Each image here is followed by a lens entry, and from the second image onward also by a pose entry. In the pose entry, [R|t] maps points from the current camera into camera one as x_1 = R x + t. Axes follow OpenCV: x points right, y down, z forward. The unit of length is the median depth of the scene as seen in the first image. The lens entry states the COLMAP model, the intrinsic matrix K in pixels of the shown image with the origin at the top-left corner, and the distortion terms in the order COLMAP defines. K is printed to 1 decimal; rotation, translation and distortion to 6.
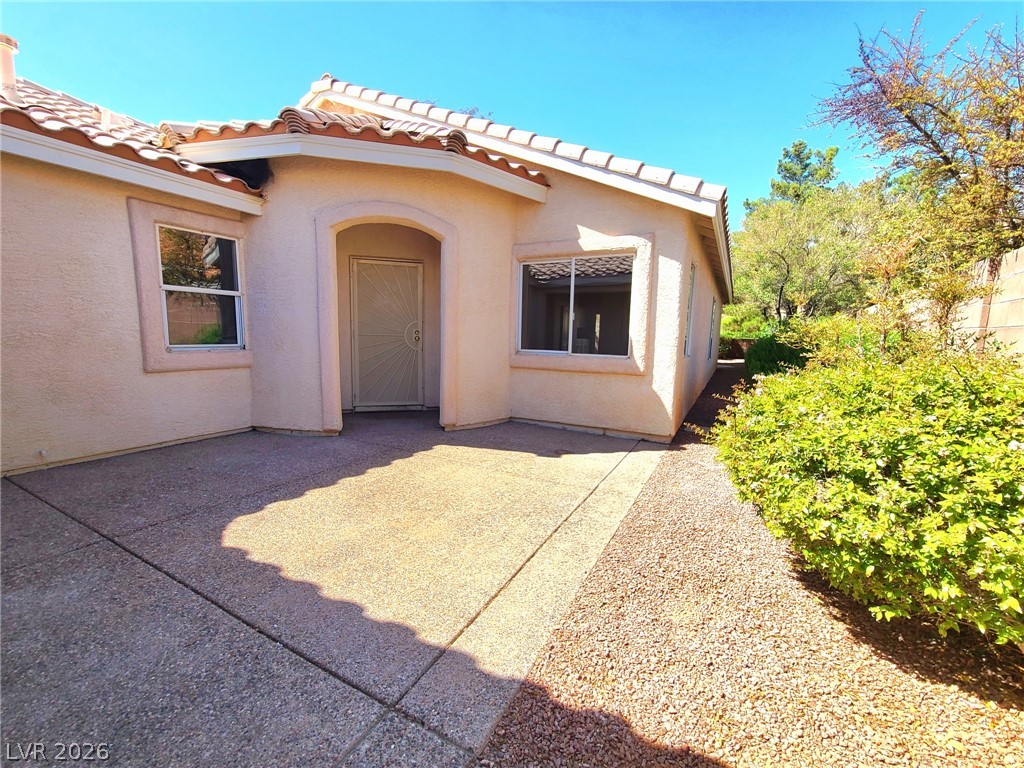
lens RADIAL K [[415.8, 0, 513.4], [0, 415.8, 385.1], [0, 0, 1]] dist [0.000862, 0.000026]
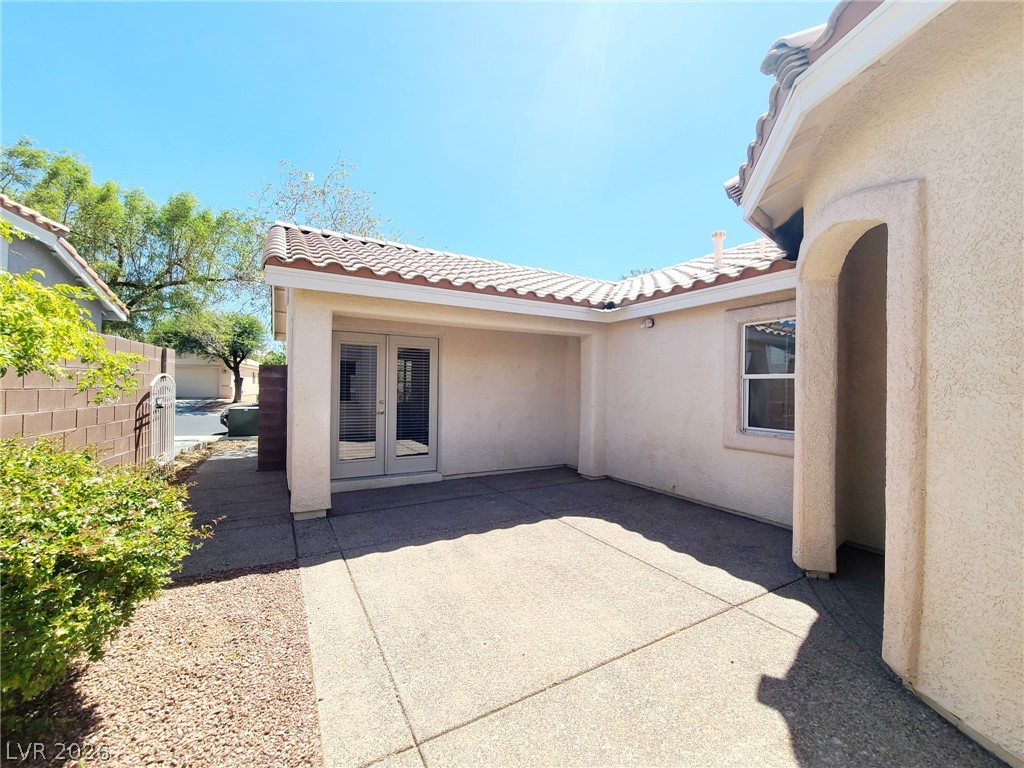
lens RADIAL K [[415.8, 0, 516.4], [0, 415.8, 385.1], [0, 0, 1]] dist [0.000862, 0.000026]
pose [[-0.531670, -0.028994, -0.846455, 0.498455], [-0.127628, 0.990744, 0.046228, -0.194117], [0.837280, 0.132609, -0.530449, 1.142224]]
